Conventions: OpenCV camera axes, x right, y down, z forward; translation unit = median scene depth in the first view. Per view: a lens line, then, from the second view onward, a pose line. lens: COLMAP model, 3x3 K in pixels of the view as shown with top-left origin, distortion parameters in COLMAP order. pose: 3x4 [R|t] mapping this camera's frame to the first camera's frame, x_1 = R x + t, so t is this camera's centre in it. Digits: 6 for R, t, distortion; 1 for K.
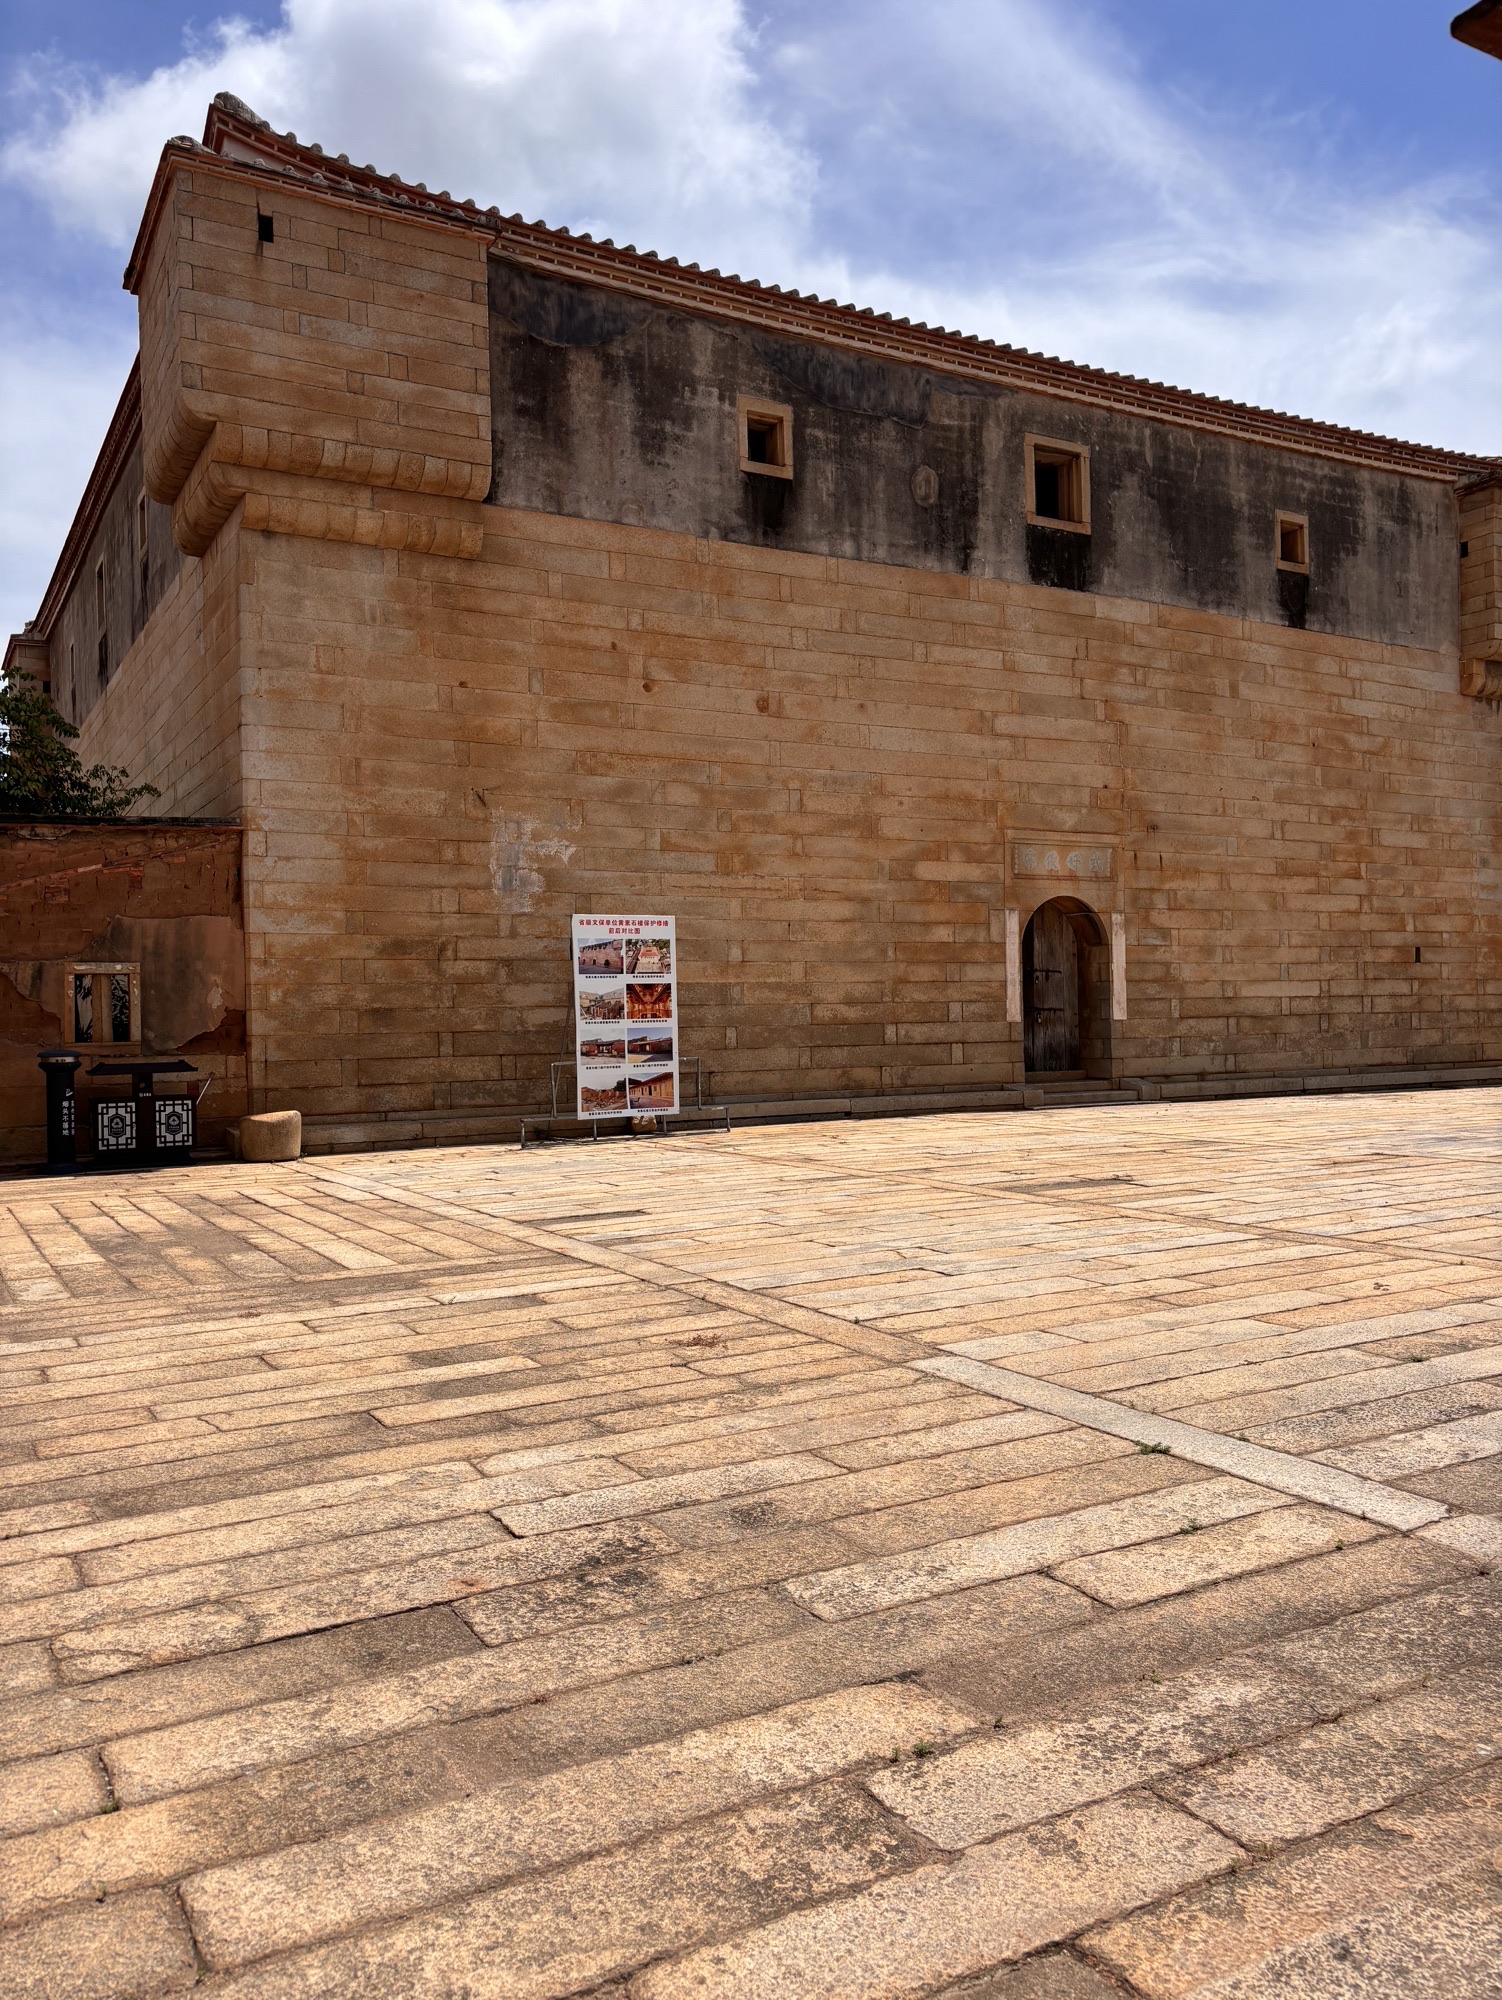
lens RADIAL K [[1519.8, 0, 752.4], [0, 1519.8, 1005.6], [0, 0, 1]] dist [0.011665, -0.018641]
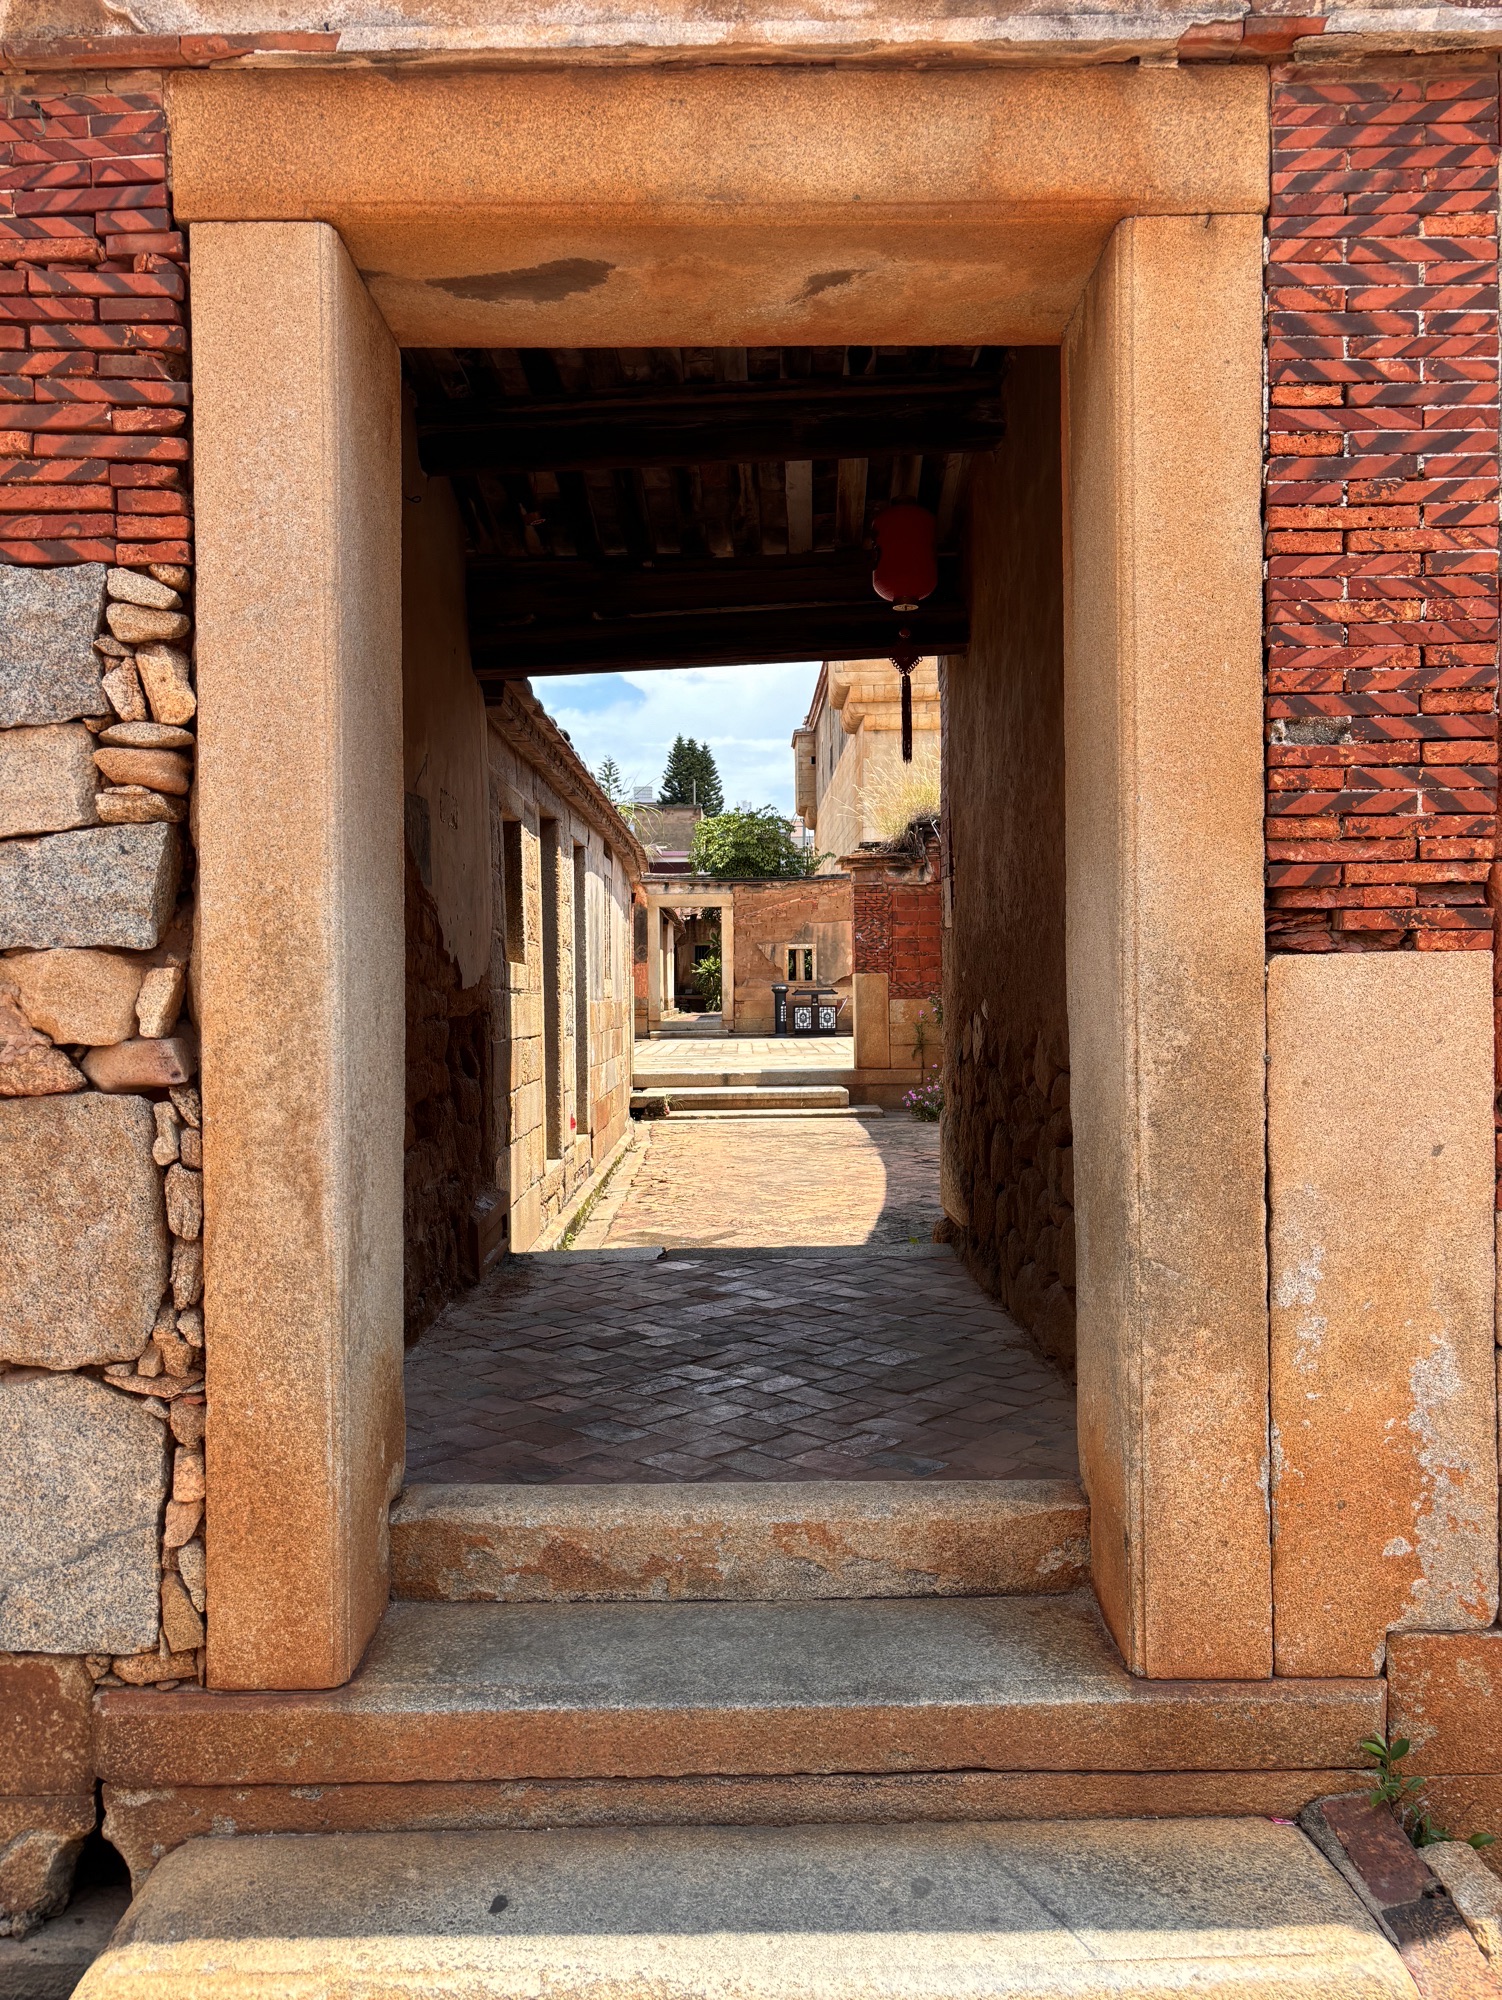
lens RADIAL K [[1519.8, 0, 752.4], [0, 1519.8, 995.5], [0, 0, 1]] dist [0.011665, -0.018641]
pose [[0.868024, 0.016140, -0.496260, 0.430312], [0.001376, 0.999389, 0.034910, -0.021857], [0.496521, -0.030986, 0.867472, -0.668695]]
